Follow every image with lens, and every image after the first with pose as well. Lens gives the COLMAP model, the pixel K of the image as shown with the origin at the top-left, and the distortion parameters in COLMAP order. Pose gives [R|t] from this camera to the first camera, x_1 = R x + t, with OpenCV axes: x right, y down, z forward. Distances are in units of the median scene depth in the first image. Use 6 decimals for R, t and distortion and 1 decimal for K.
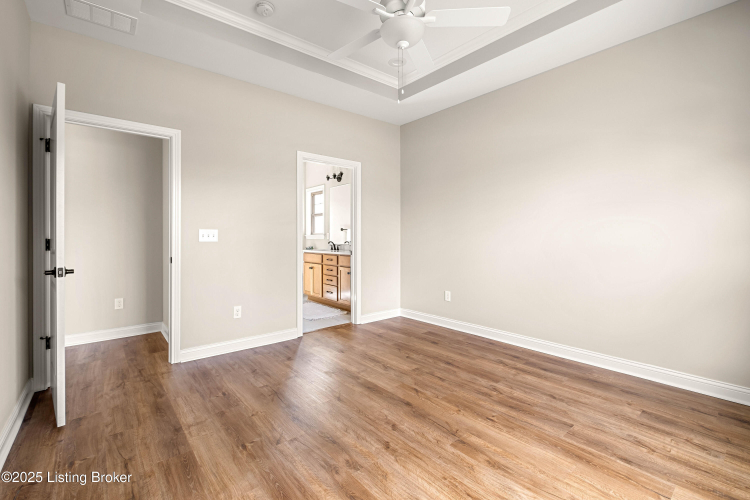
lens RADIAL K [[337.3, 0, 375.6], [0, 337.3, 242.6], [0, 0, 1]] dist [-0.002682, -0.001427]
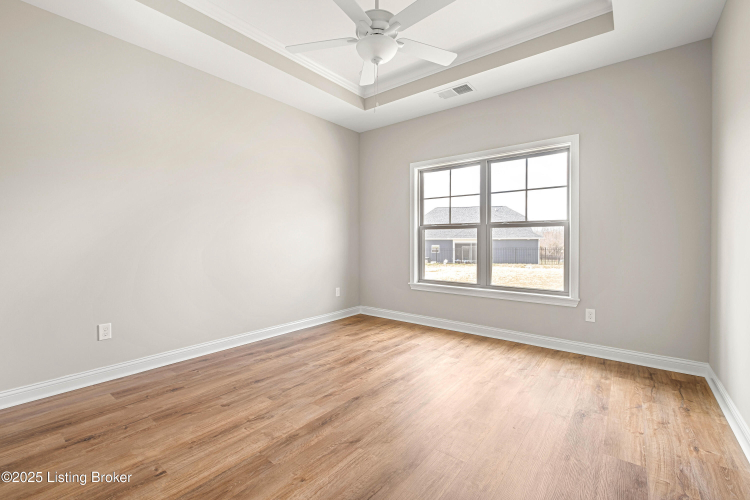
lens RADIAL K [[337.3, 0, 369.9], [0, 337.3, 244.4], [0, 0, 1]] dist [-0.002682, -0.001427]
pose [[-0.221421, -0.009473, 0.975132, -0.803756], [0.016068, 0.999782, 0.013361, -0.006933], [-0.975046, 0.018627, -0.221220, 1.031518]]
